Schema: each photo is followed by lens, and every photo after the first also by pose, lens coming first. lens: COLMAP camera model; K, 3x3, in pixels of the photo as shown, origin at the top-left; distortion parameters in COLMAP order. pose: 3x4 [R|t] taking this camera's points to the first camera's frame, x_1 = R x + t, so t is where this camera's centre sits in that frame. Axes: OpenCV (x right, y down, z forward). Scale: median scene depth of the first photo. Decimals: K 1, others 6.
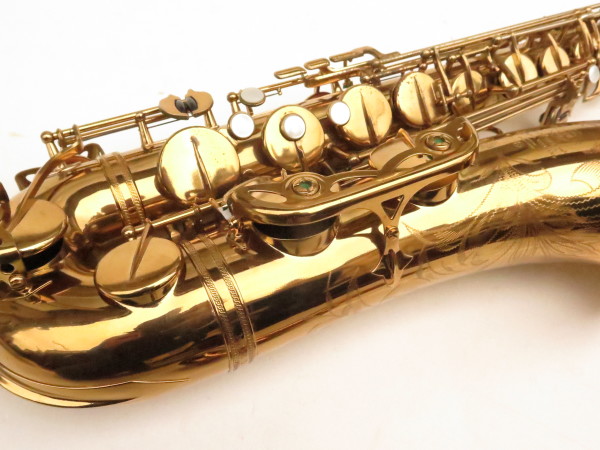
lens RADIAL K [[515.1, 0, 300.0], [0, 515.1, 225.0], [0, 0, 1]] dist [-0.013416, -0.011666]
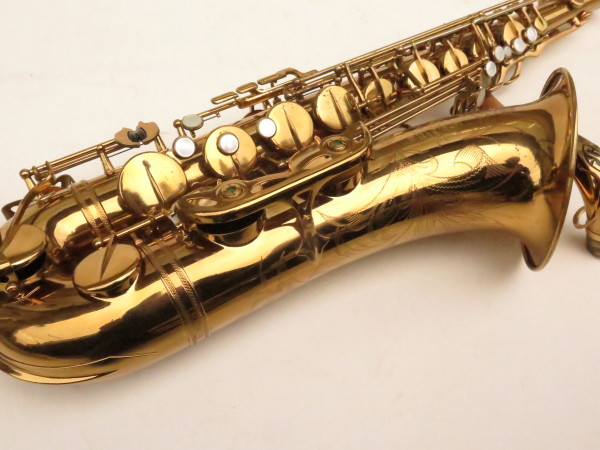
lens RADIAL K [[515.1, 0, 300.0], [0, 515.1, 225.0], [0, 0, 1]] dist [-0.013416, -0.011666]
pose [[0.993902, -0.108809, 0.017852, 0.106940], [0.108996, 0.993994, -0.009822, 0.028459], [-0.016676, 0.011708, 0.999792, -0.199501]]
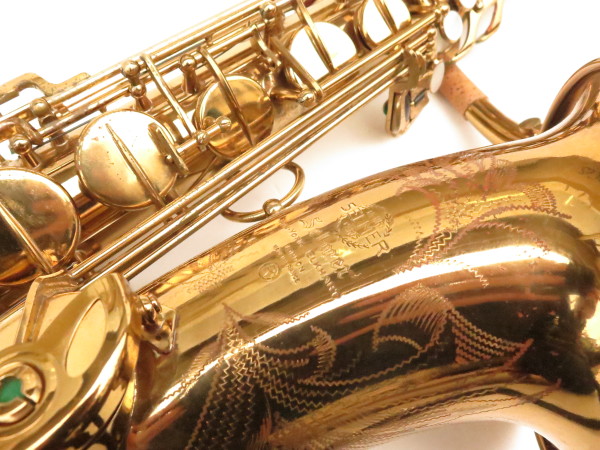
lens RADIAL K [[515.1, 0, 300.0], [0, 515.1, 225.0], [0, 0, 1]] dist [-0.013416, -0.011666]
pose [[0.978092, -0.202867, 0.046702, 0.402397], [0.193678, 0.969040, 0.153133, -0.245469], [-0.076321, -0.140733, 0.987101, 0.467609]]
